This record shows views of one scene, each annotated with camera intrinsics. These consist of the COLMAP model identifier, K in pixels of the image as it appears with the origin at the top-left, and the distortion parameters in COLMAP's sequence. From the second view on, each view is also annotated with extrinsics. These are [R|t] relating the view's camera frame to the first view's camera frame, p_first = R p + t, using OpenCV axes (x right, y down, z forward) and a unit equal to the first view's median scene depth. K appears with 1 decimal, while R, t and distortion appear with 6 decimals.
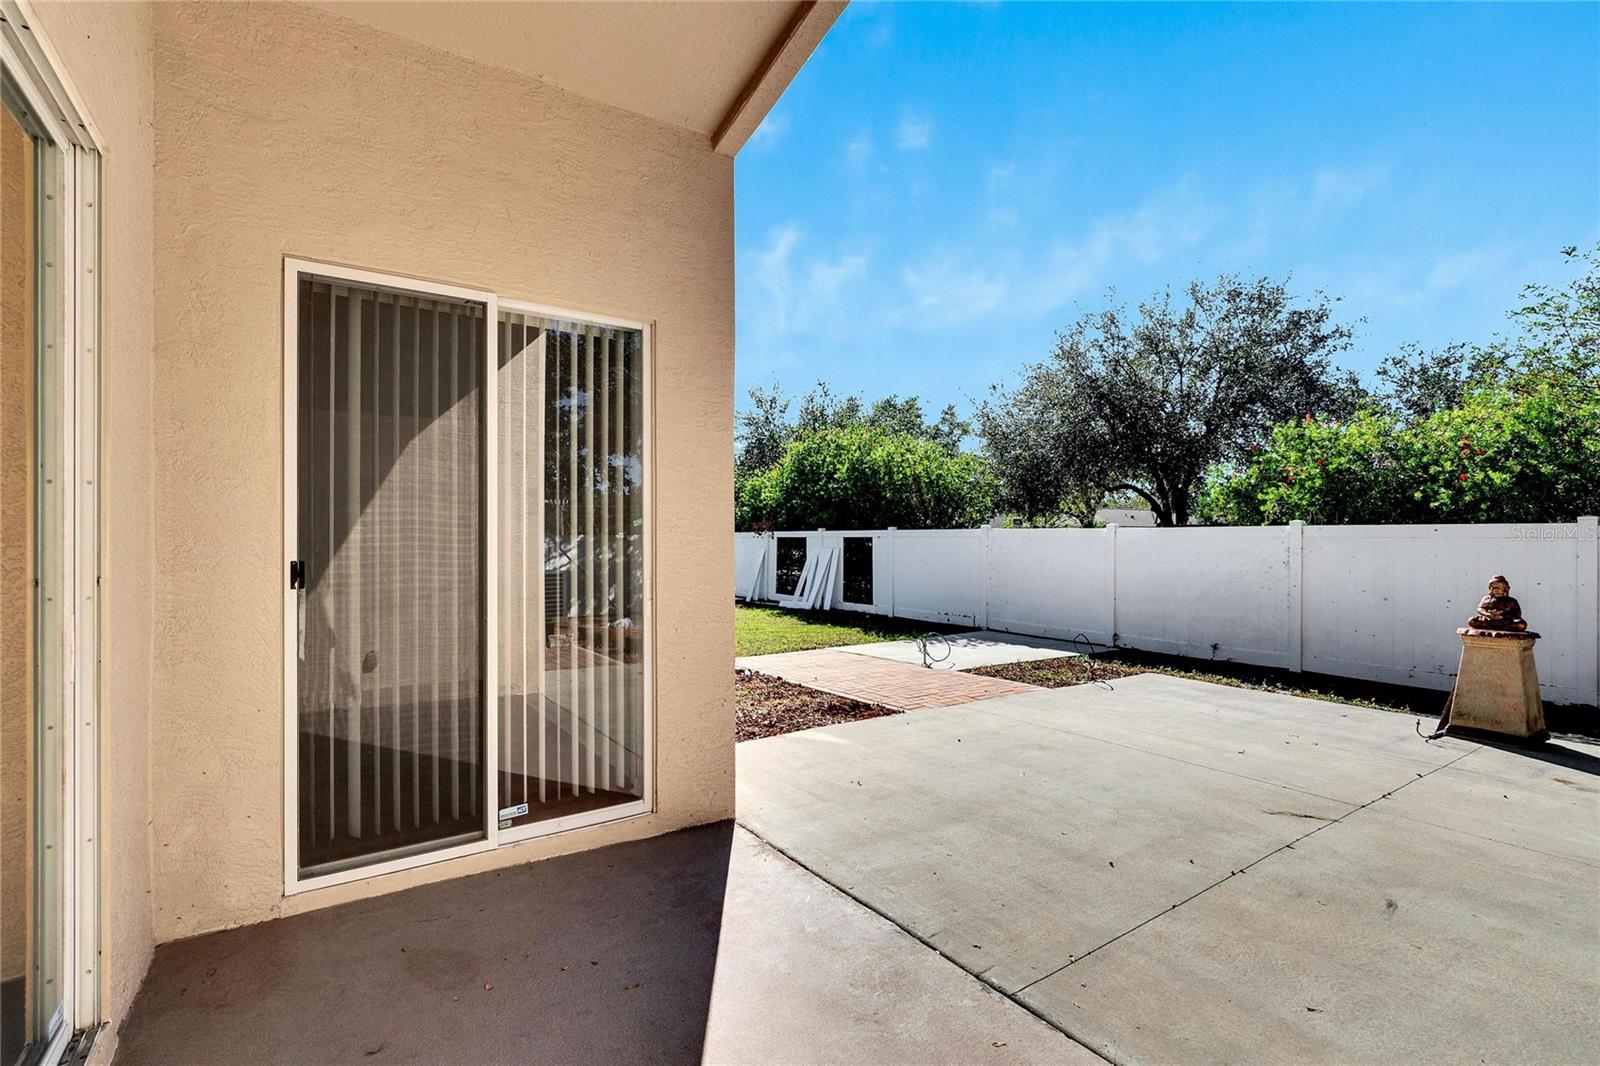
lens RADIAL K [[714.4, 0, 795.1], [0, 714.4, 541.2], [0, 0, 1]] dist [-0.000271, -0.000282]
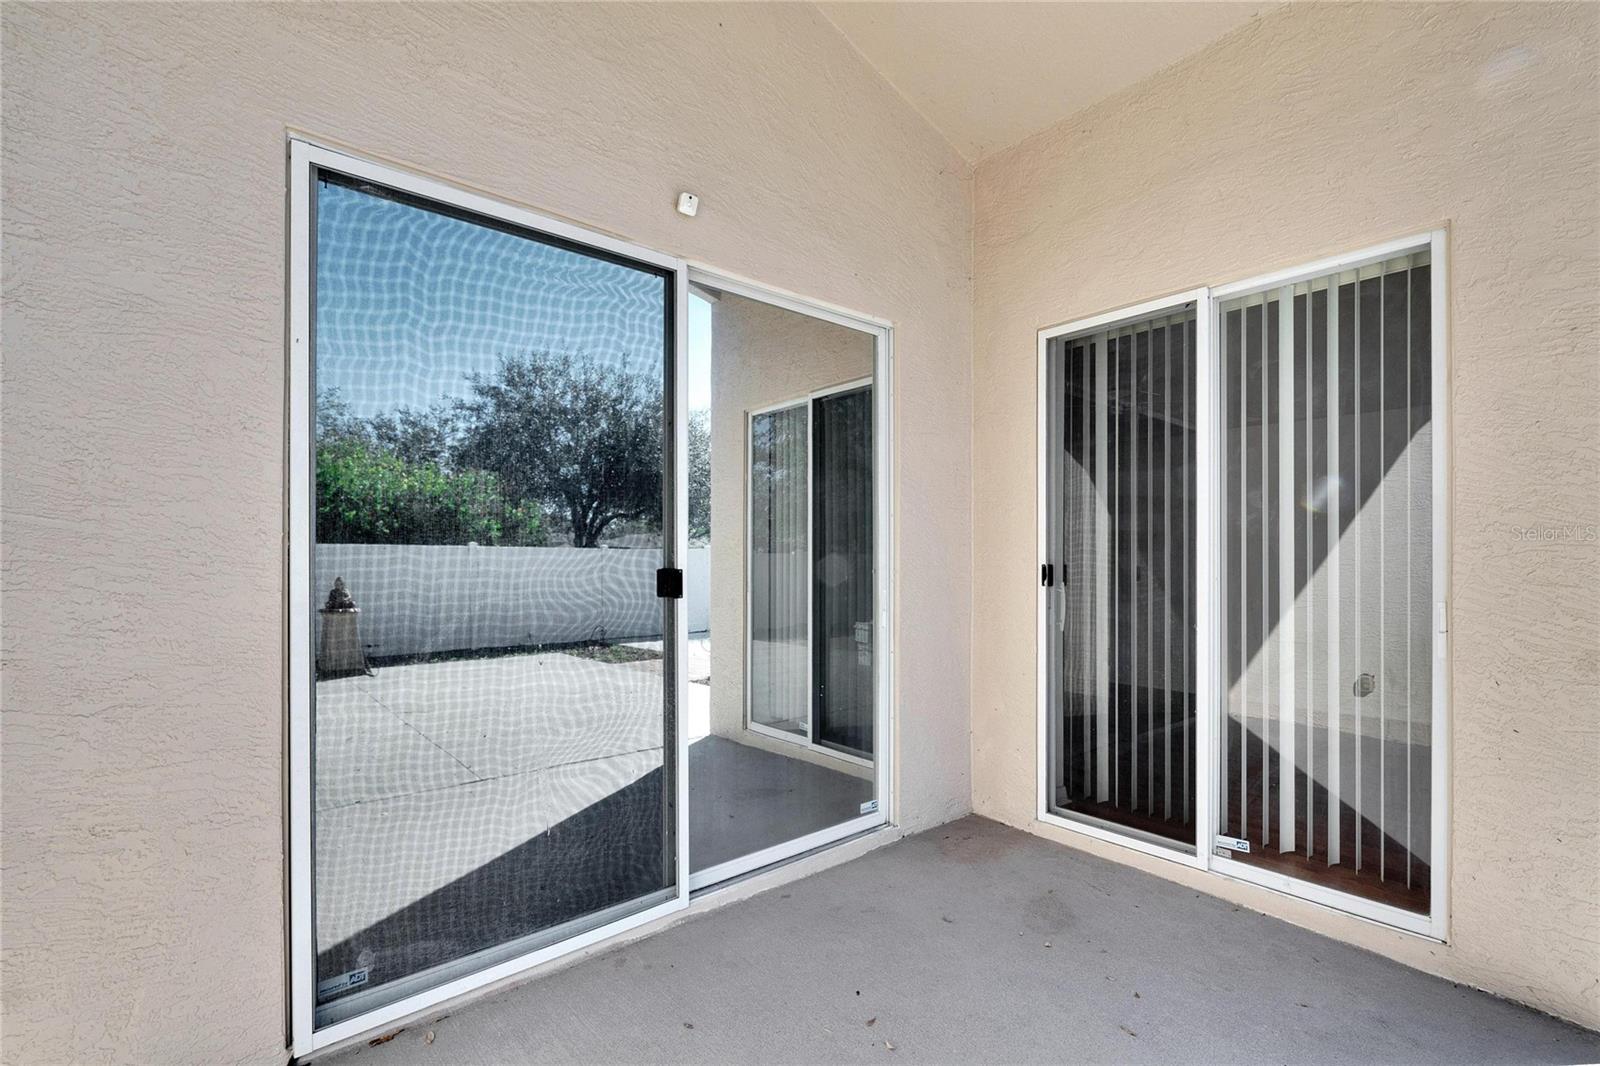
lens RADIAL K [[729.0, 0, 801.3], [0, 729.0, 557.2], [0, 0, 1]] dist [0.000447, 0.000205]
pose [[0.126217, 0.003362, -0.991997, 0.496906], [-0.003292, 0.999990, 0.002970, 0.011860], [0.991997, 0.002891, 0.126226, 0.358057]]
